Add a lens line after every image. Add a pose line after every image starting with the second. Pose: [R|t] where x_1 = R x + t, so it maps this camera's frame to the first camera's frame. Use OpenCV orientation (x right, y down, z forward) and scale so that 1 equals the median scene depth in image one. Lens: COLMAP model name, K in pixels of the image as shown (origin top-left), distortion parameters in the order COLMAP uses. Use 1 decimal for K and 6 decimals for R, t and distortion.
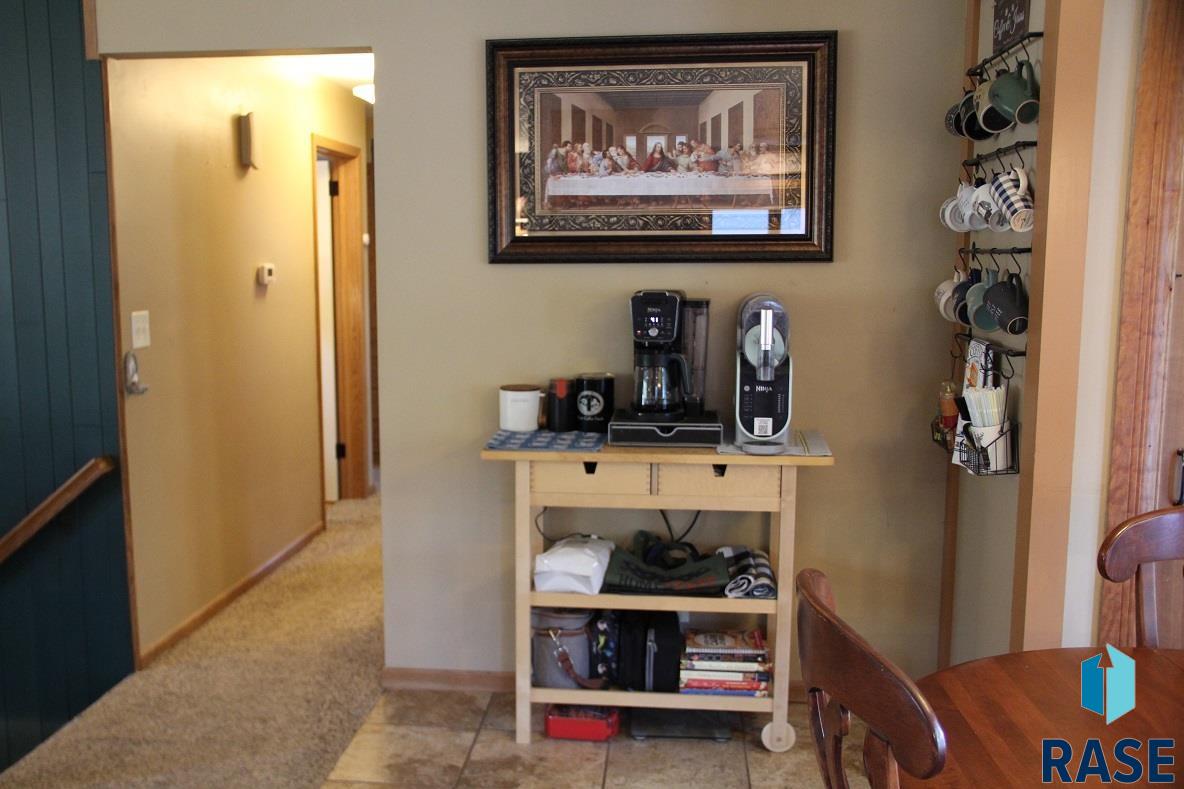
lens RADIAL K [[1153.5, 0, 546.7], [0, 1153.5, 419.9], [0, 0, 1]] dist [-0.125043, 0.225091]
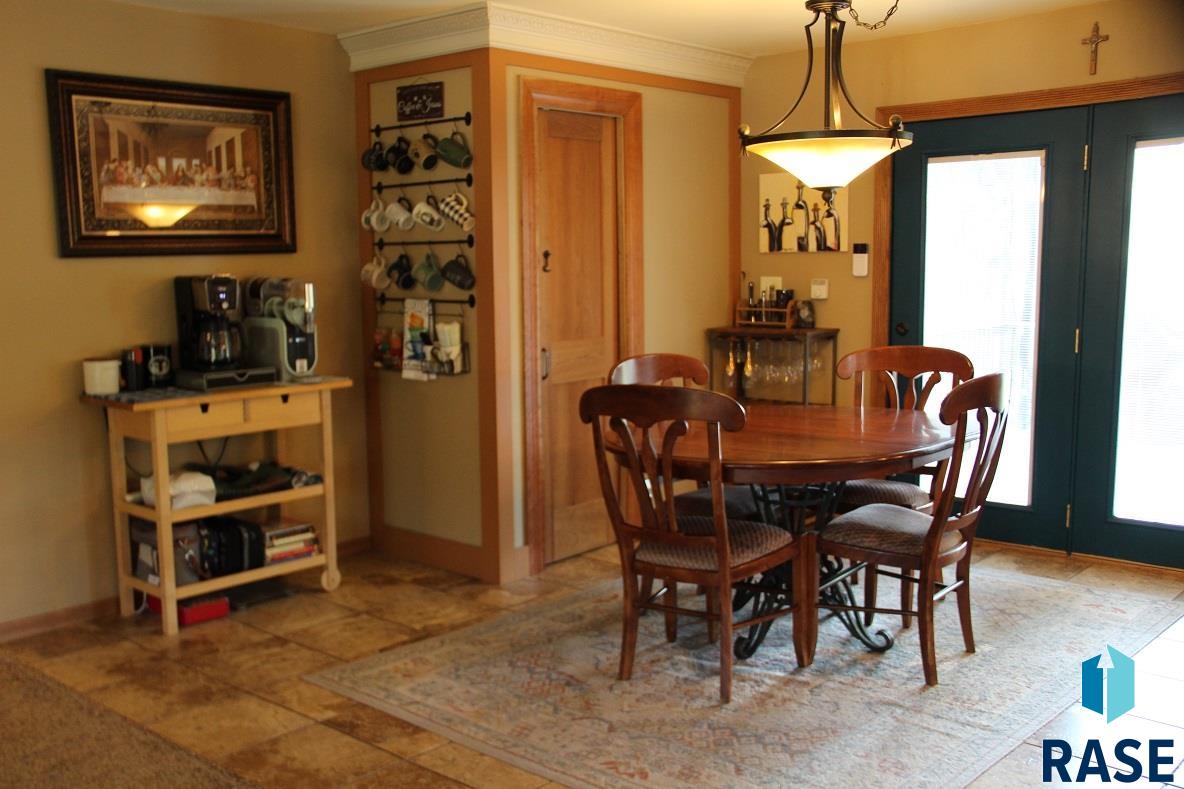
lens RADIAL K [[1153.5, 0, 546.7], [0, 1153.5, 419.9], [0, 0, 1]] dist [-0.125043, 0.225091]
pose [[0.586025, -0.120453, 0.801290, -0.748732], [0.125190, 0.990475, 0.057334, 0.027113], [-0.800563, 0.066715, 0.595523, -0.095586]]
